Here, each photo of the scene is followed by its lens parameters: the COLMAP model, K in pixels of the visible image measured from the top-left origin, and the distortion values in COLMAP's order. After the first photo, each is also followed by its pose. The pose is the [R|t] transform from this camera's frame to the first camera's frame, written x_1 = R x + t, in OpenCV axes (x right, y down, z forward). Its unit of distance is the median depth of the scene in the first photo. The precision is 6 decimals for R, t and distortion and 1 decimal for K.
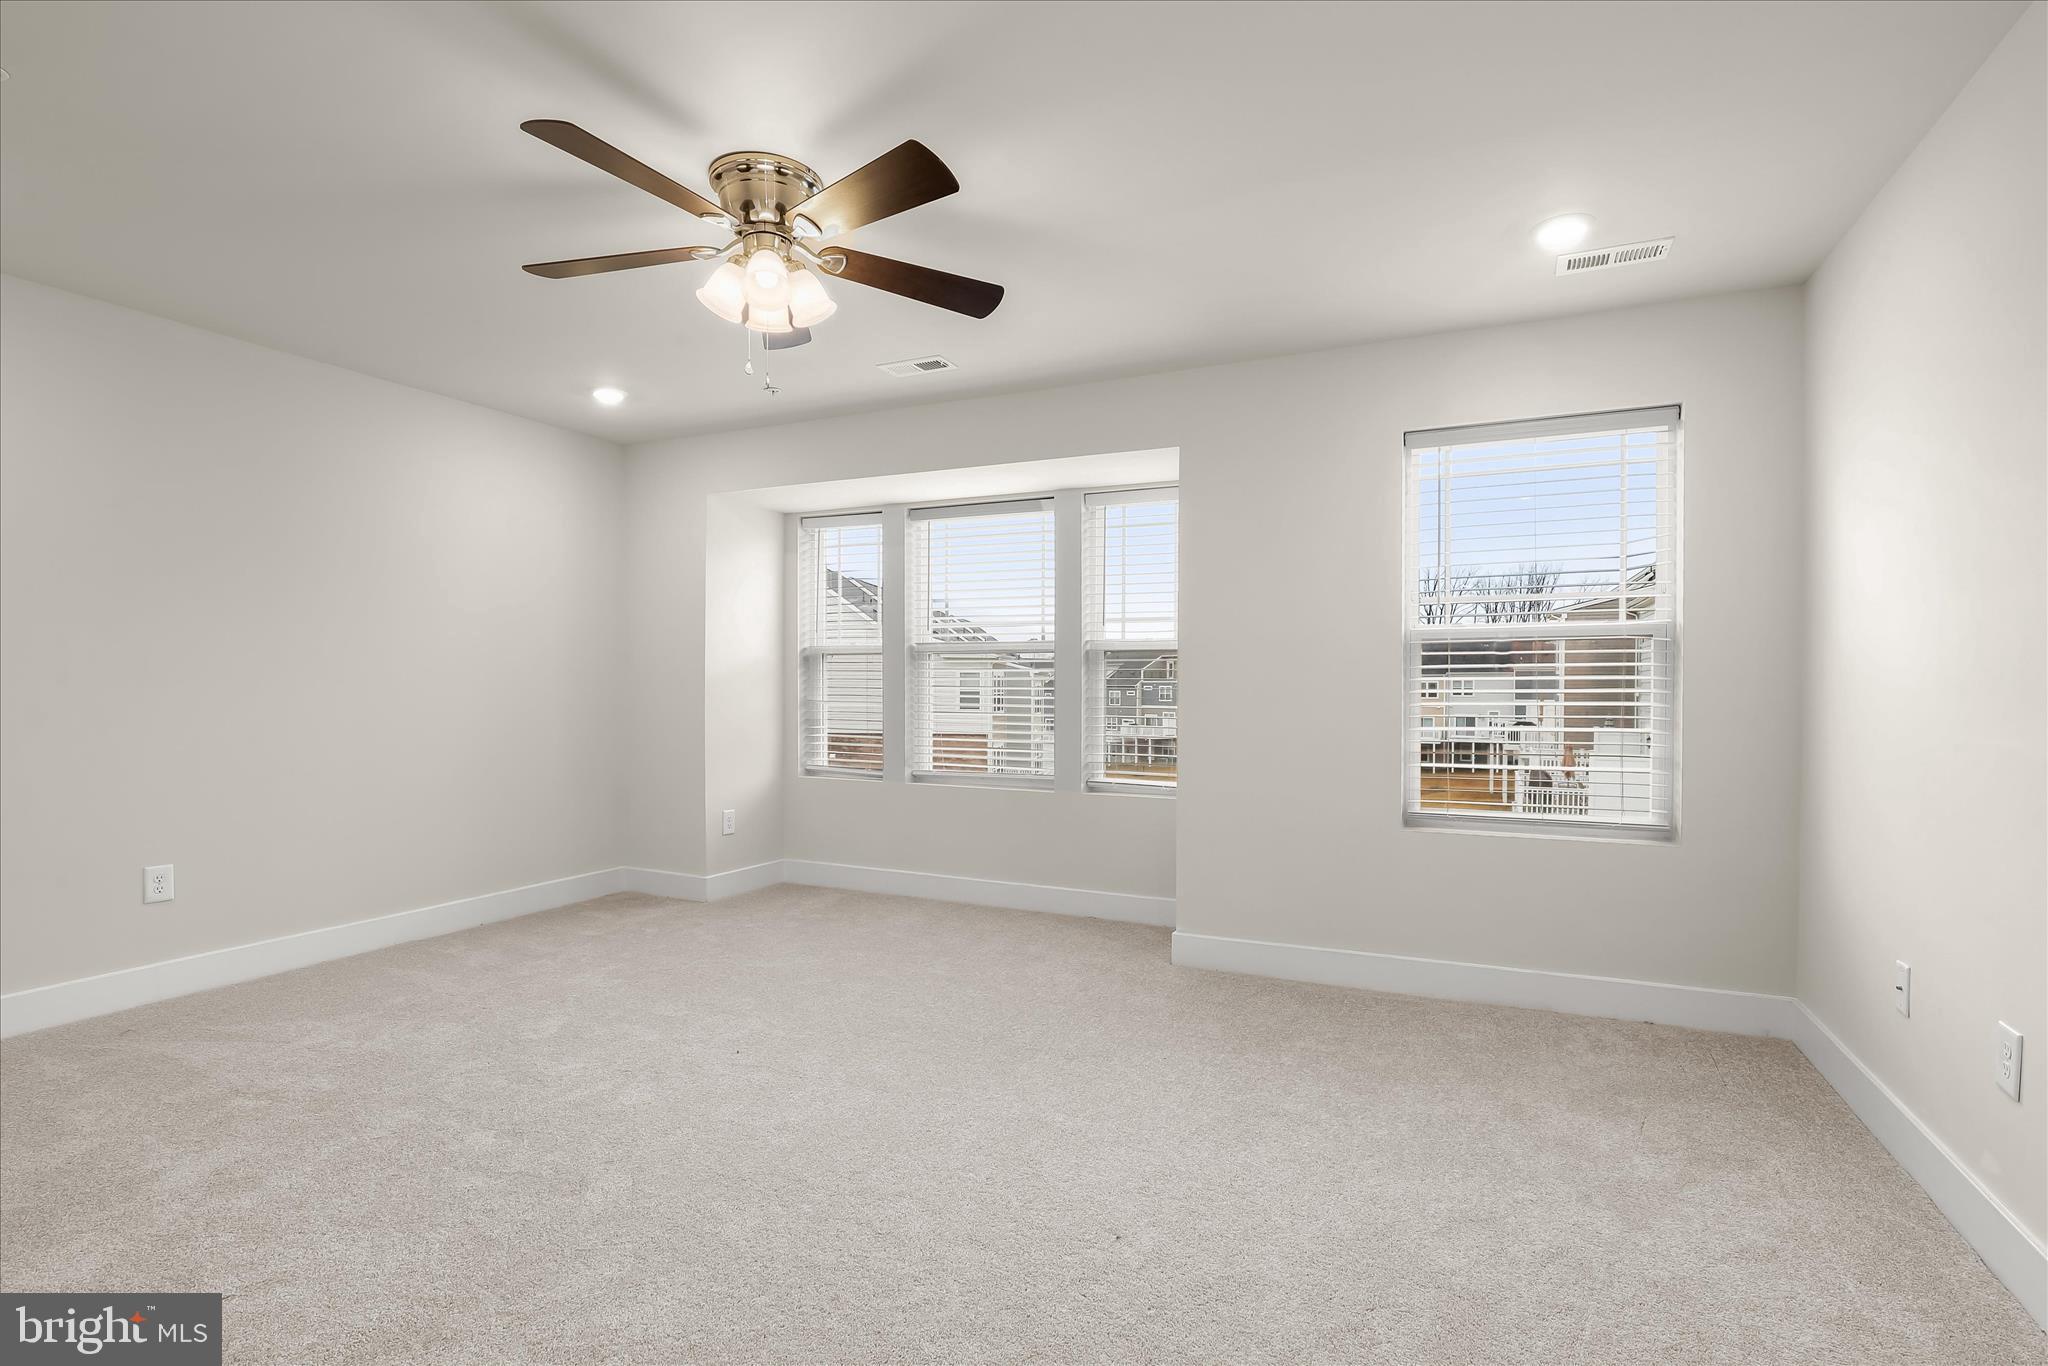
lens RADIAL K [[953.9, 0, 1029.2], [0, 953.9, 674.0], [0, 0, 1]] dist [-0.020919, 0.006067]
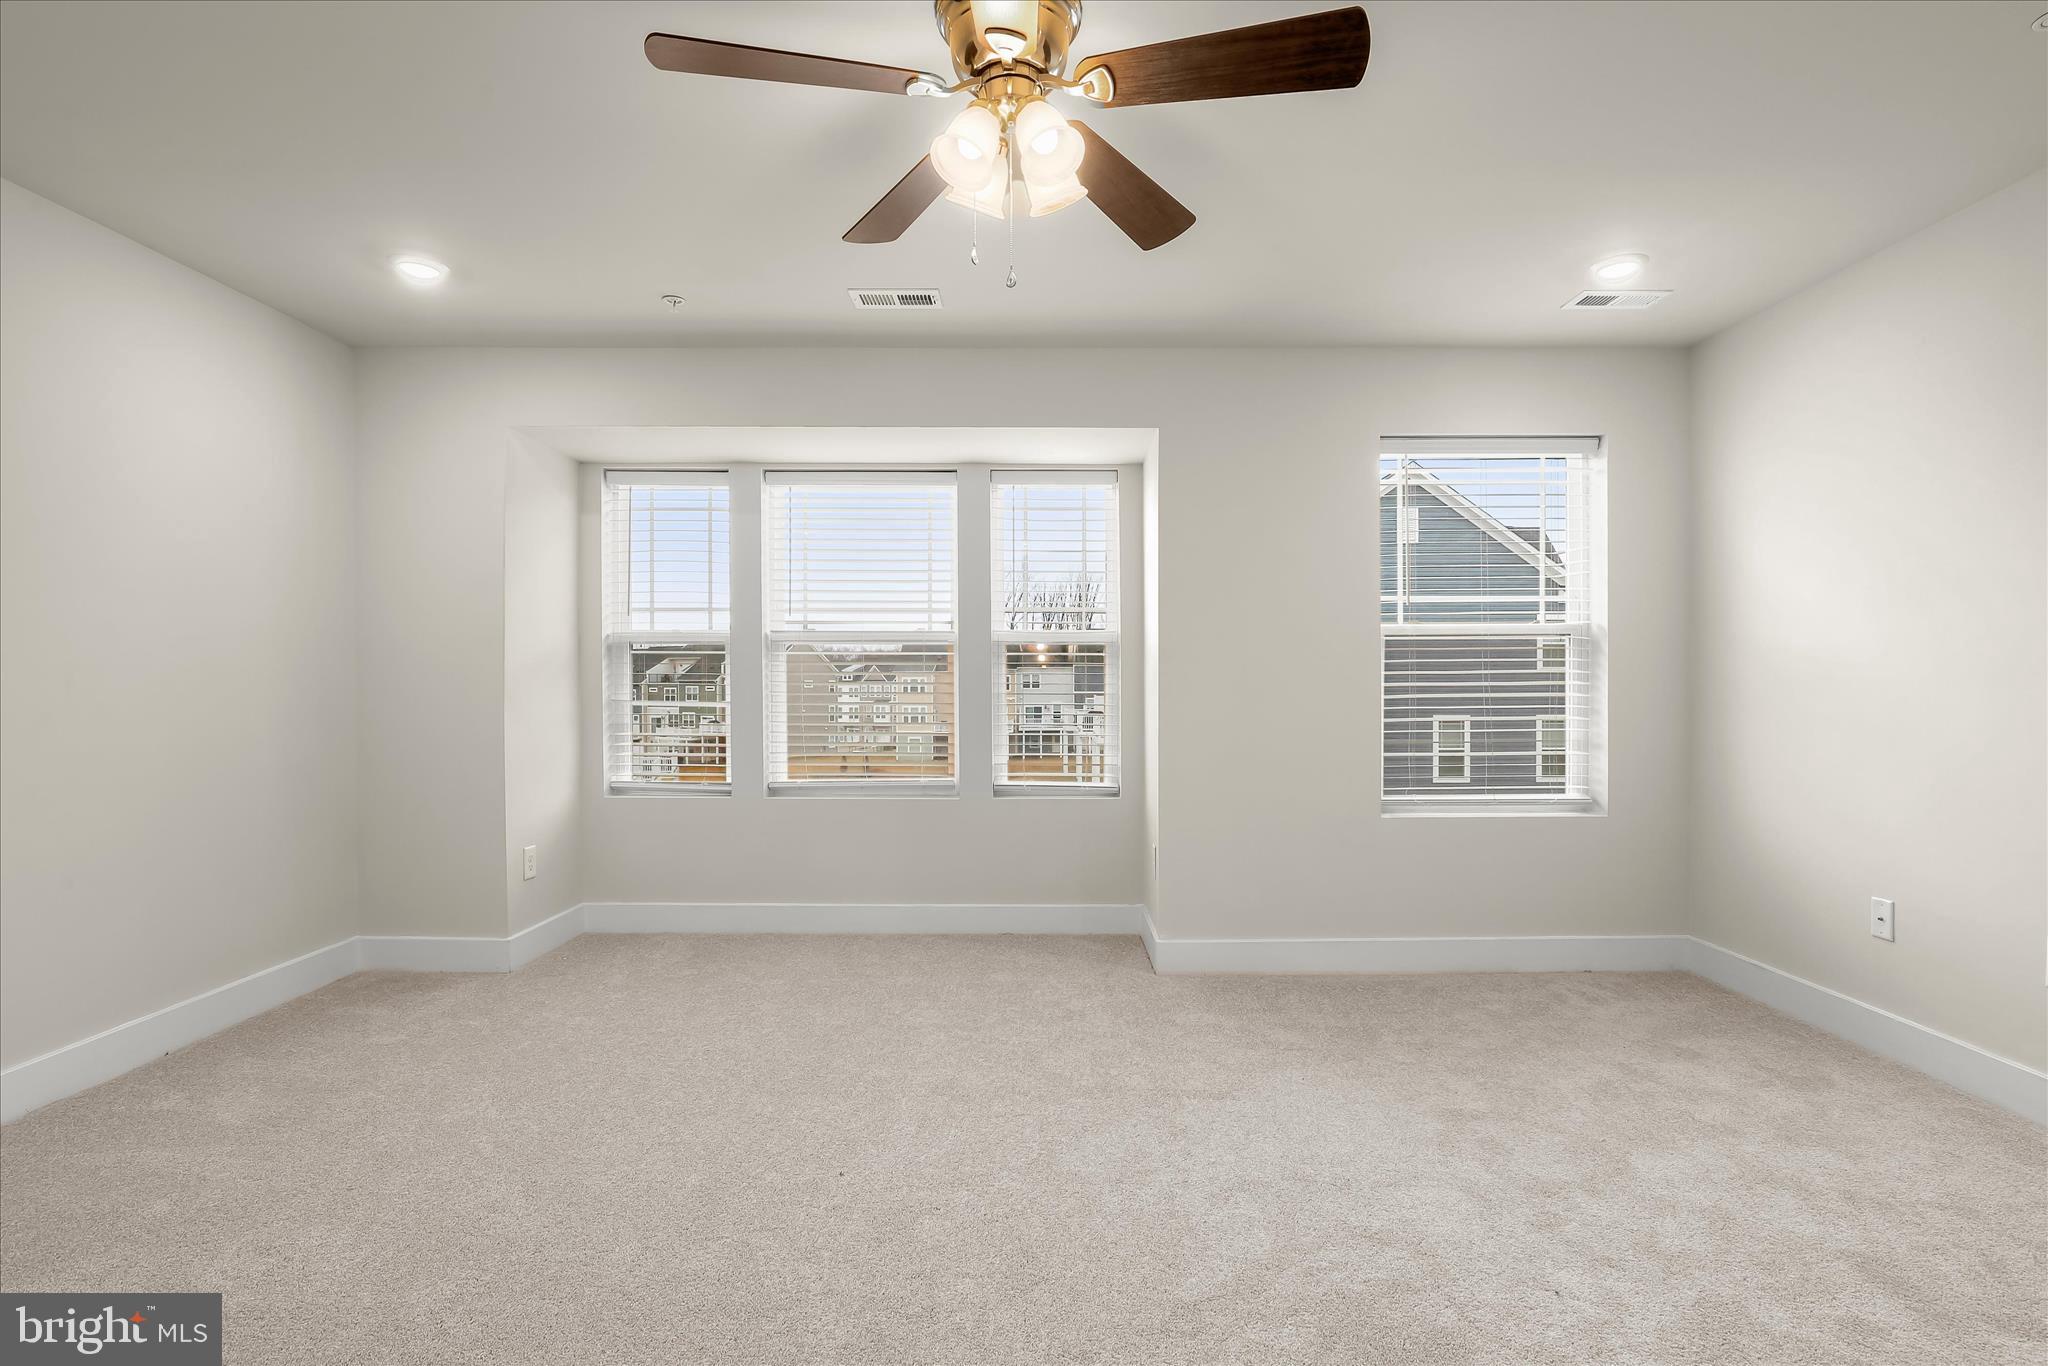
lens RADIAL K [[958.9, 0, 1019.8], [0, 958.9, 669.5], [0, 0, 1]] dist [-0.020613, 0.007885]
pose [[0.908070, -0.000146, 0.418819, -0.355115], [-0.000640, 0.999998, 0.001736, 0.000582], [-0.418819, -0.001844, 0.908068, 0.185800]]
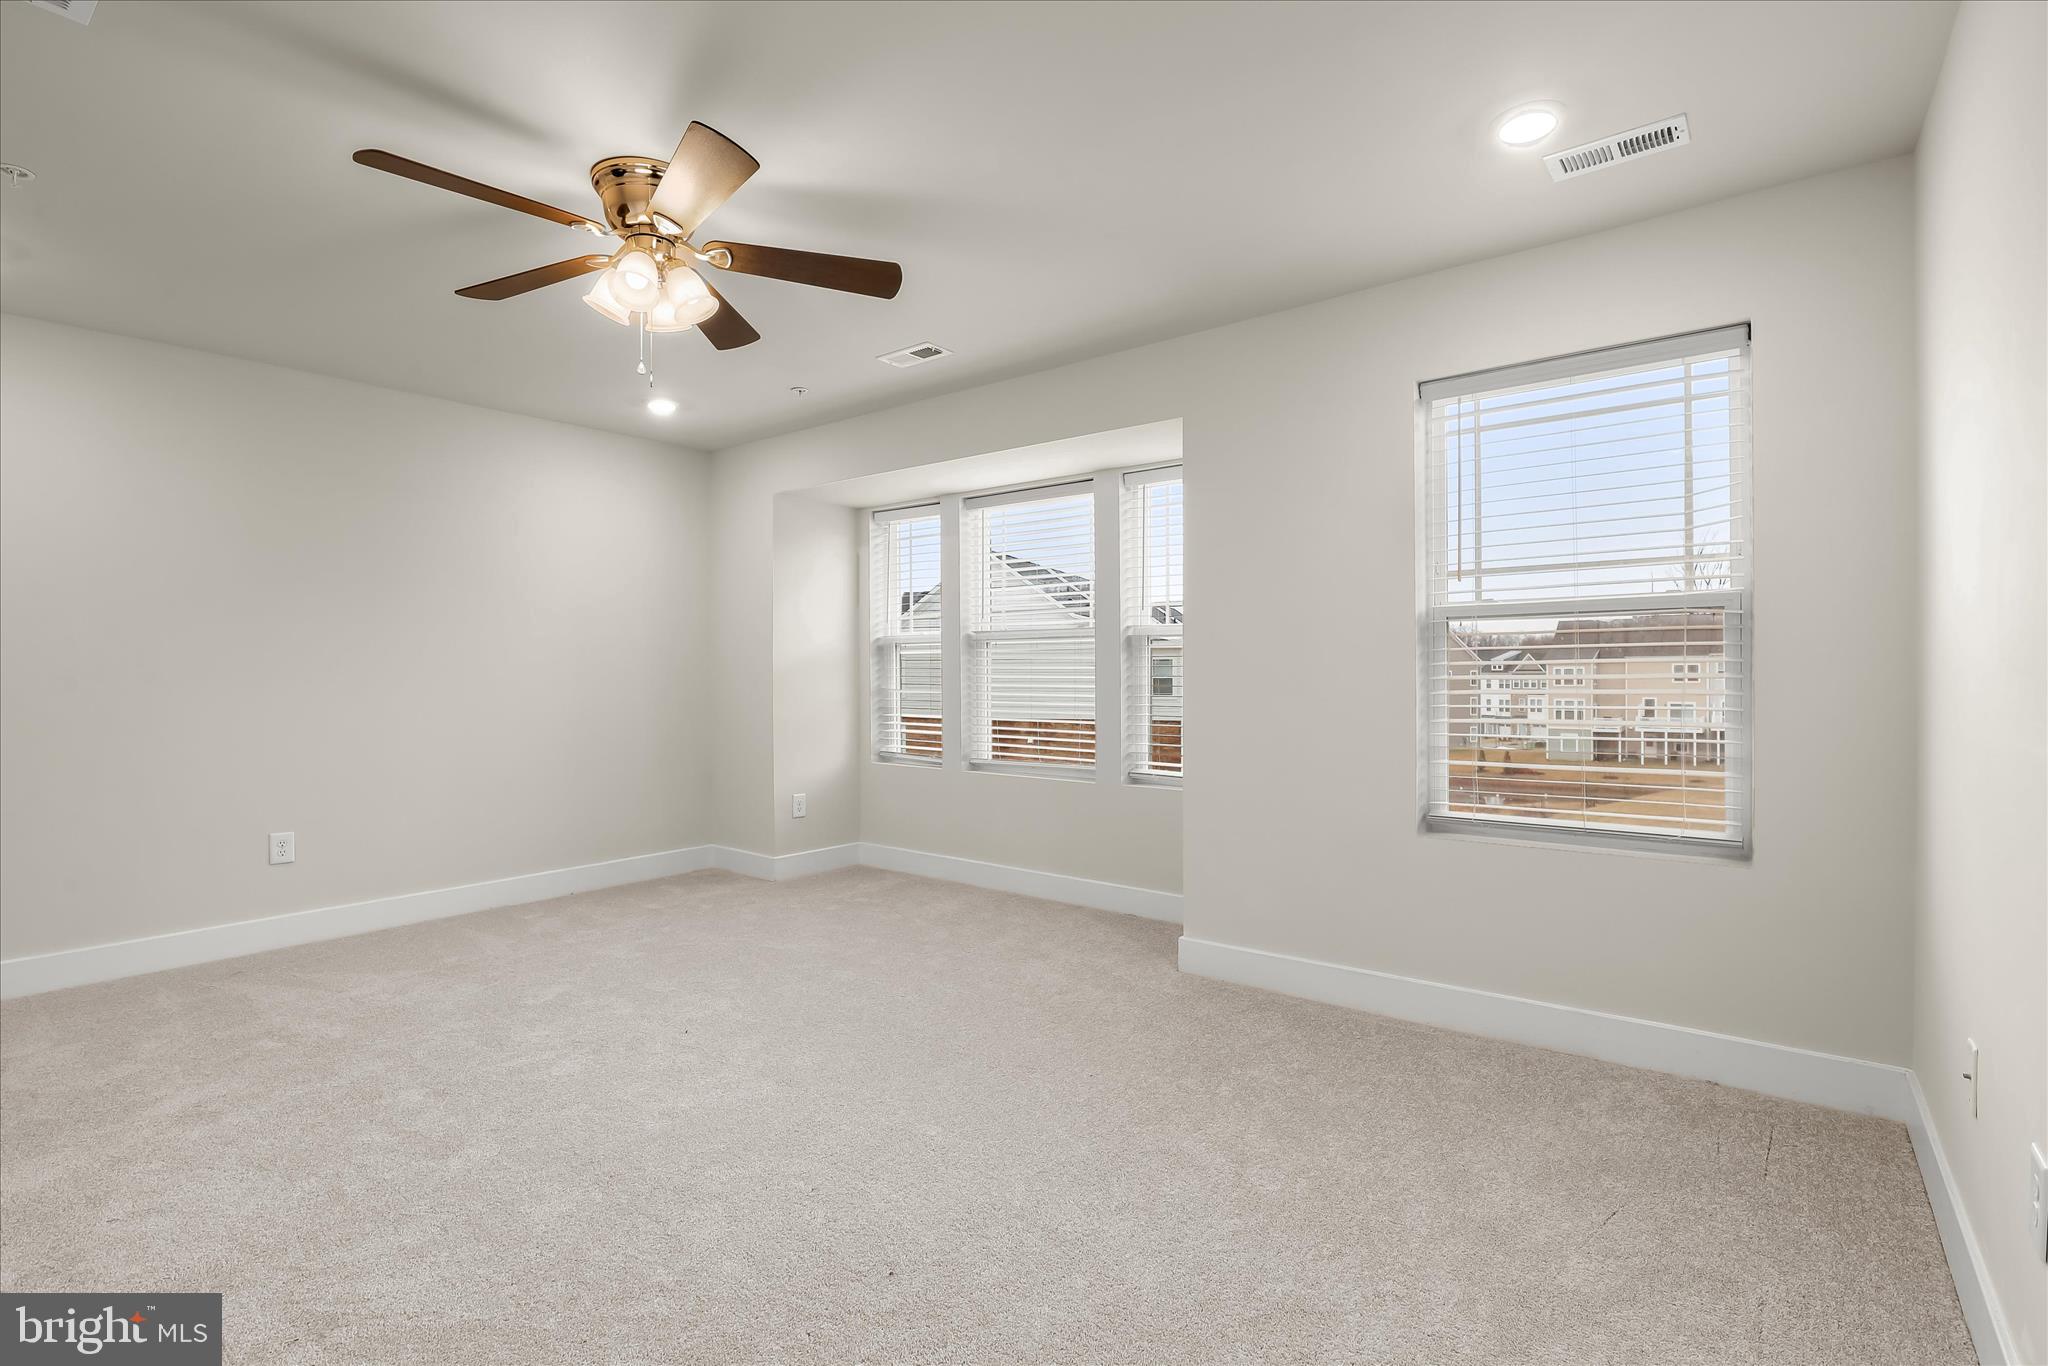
lens RADIAL K [[937.3, 0, 1027.3], [0, 937.3, 655.3], [0, 0, 1]] dist [-0.020225, 0.006058]
pose [[0.974211, -0.011690, -0.225338, 0.205958], [0.010388, 0.999922, -0.006963, 0.000169], [0.225401, 0.004443, 0.974256, 0.068485]]
